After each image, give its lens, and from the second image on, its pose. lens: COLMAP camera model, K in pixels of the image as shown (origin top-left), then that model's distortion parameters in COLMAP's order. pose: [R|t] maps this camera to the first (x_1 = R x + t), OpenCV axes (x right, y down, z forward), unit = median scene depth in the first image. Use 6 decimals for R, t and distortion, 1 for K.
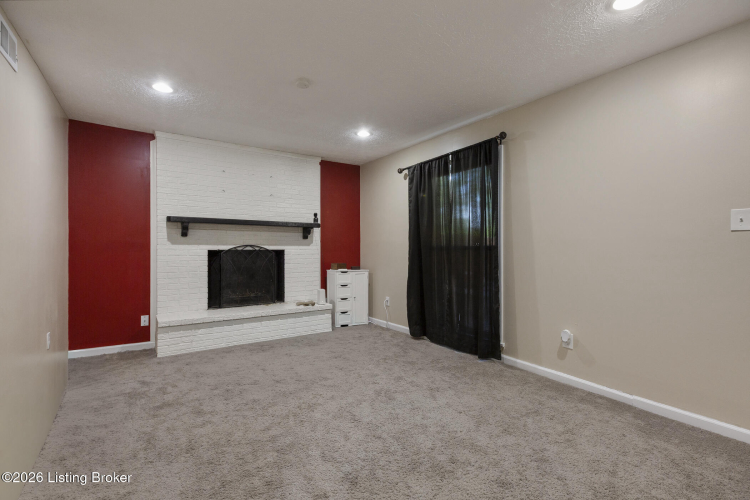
lens RADIAL K [[338.9, 0, 375.0], [0, 338.9, 250.0], [0, 0, 1]] dist [-0.003374, -0.000880]
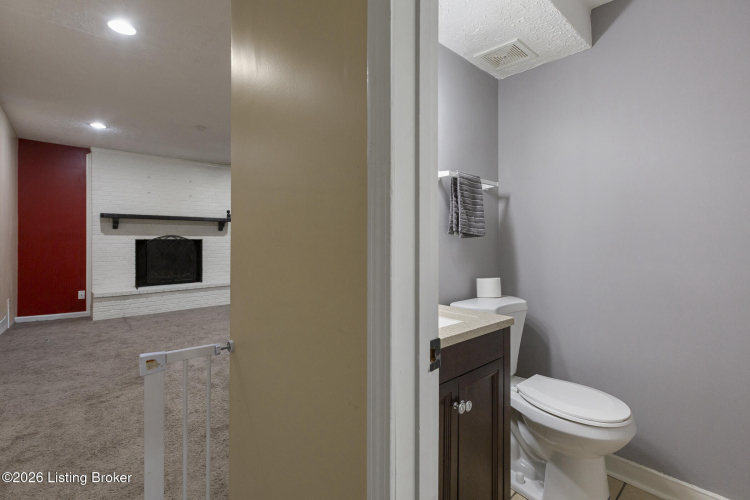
lens RADIAL K [[342.4, 0, 373.0], [0, 342.4, 241.5], [0, 0, 1]] dist [-0.002236, -0.000782]
pose [[0.991859, -0.000658, 0.127340, 0.242416], [0.000682, 1.000000, -0.000141, 0.009470], [-0.127340, 0.000227, 0.991859, -0.413203]]
